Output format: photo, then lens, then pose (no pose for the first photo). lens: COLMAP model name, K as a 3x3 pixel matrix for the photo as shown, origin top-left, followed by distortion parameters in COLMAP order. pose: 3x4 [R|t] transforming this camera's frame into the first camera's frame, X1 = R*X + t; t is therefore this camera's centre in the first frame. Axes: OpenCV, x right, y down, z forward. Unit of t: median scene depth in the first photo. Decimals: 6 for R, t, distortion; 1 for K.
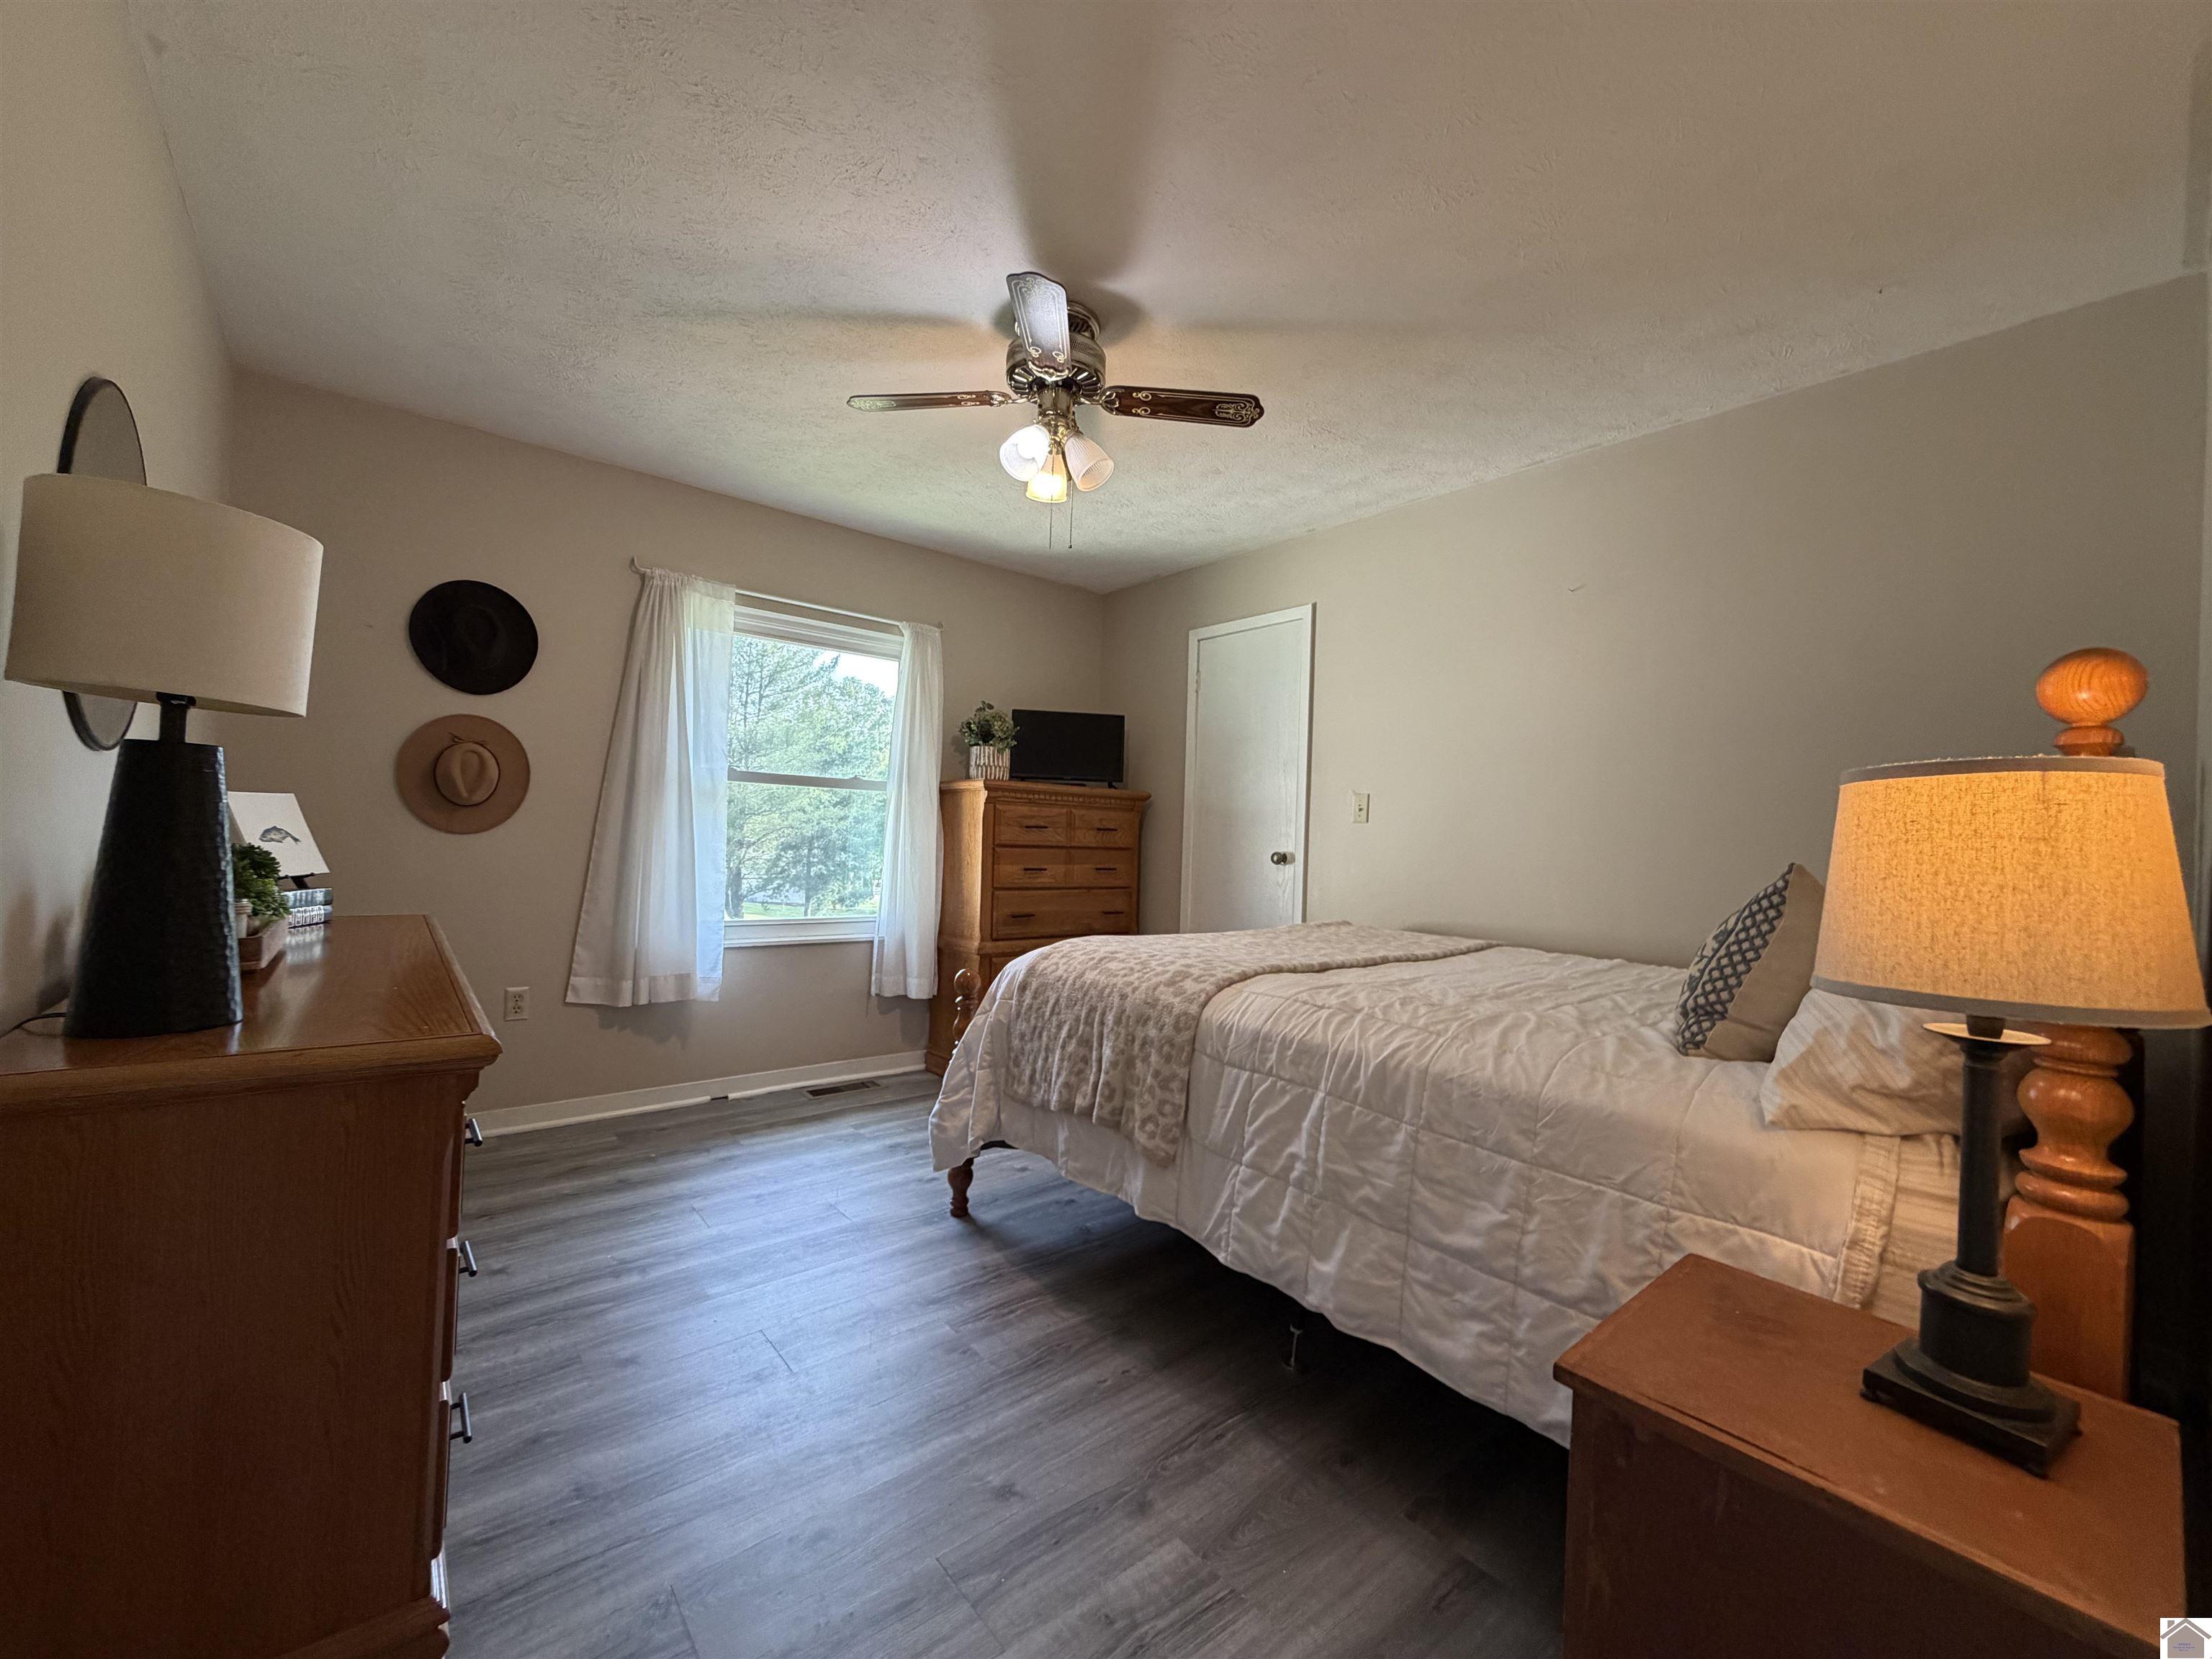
lens RADIAL K [[873.3, 0, 1106.7], [0, 873.3, 828.6], [0, 0, 1]] dist [0.002003, 0.000376]
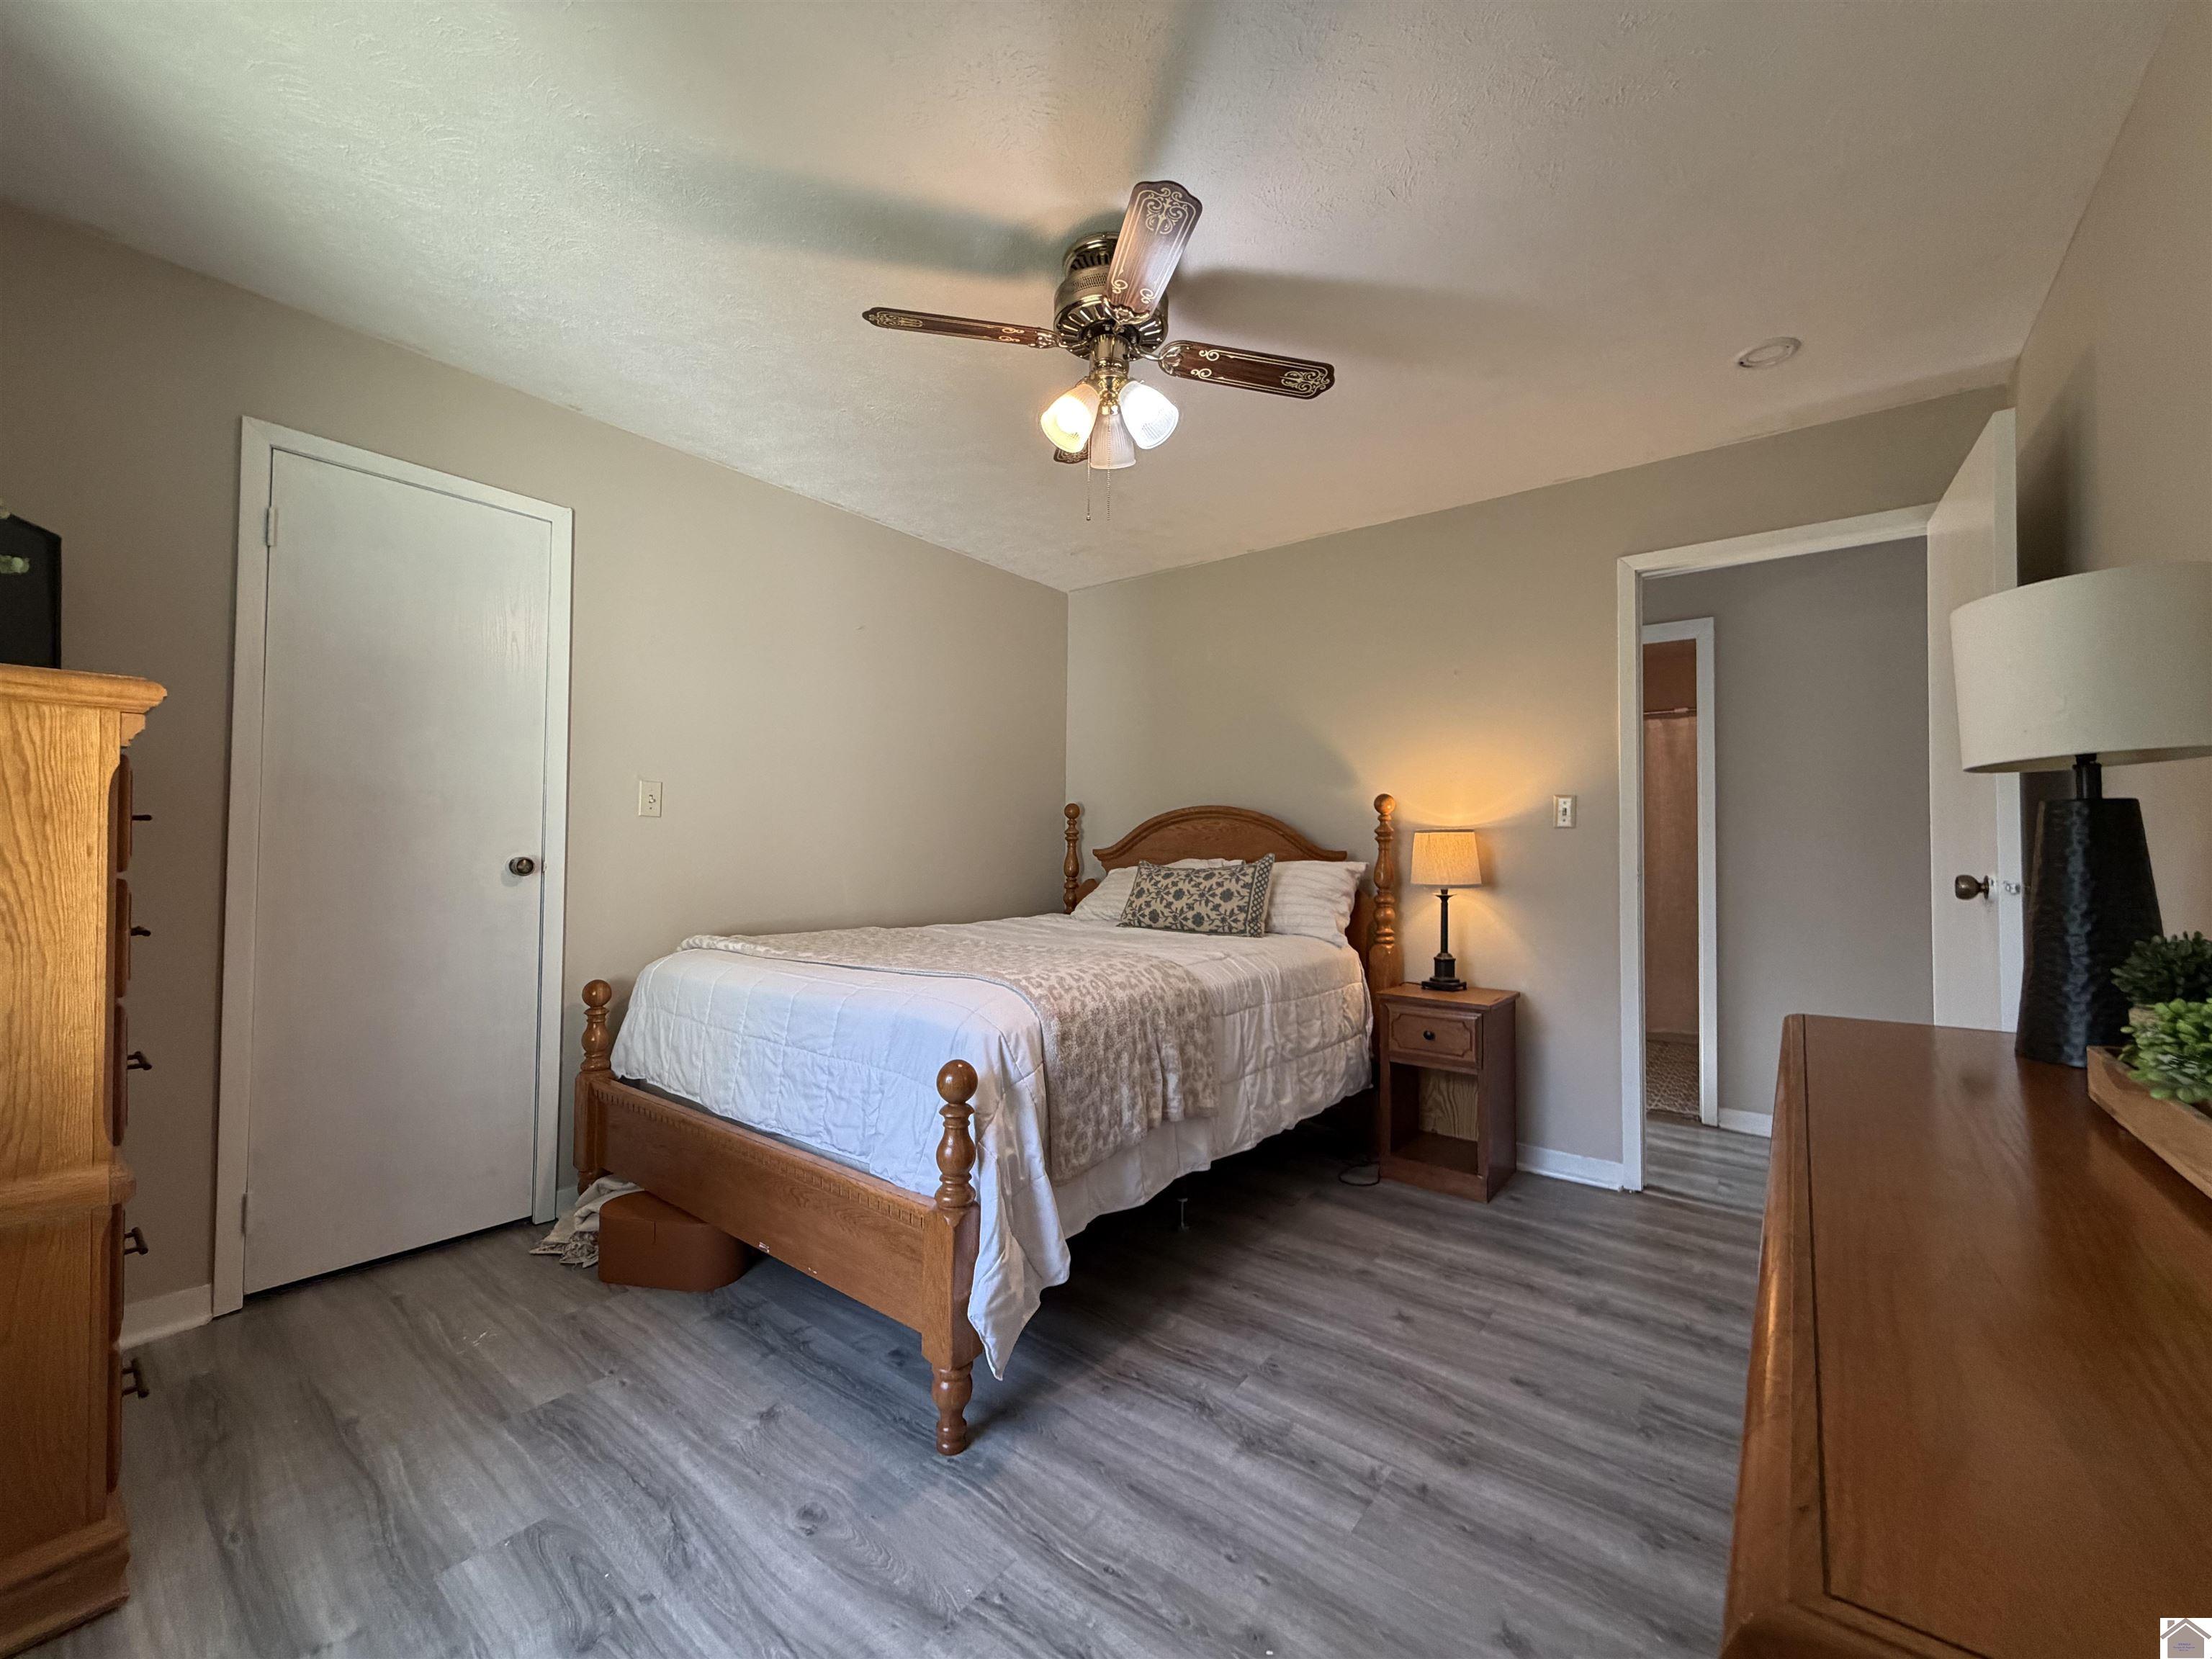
lens RADIAL K [[873.3, 0, 1102.4], [0, 873.3, 832.9], [0, 0, 1]] dist [0.002003, 0.000376]
pose [[-0.195342, -0.019897, 0.980533, -1.014950], [-0.024887, 0.999573, 0.015325, -0.024393], [-0.980419, -0.021409, -0.195754, 1.293757]]
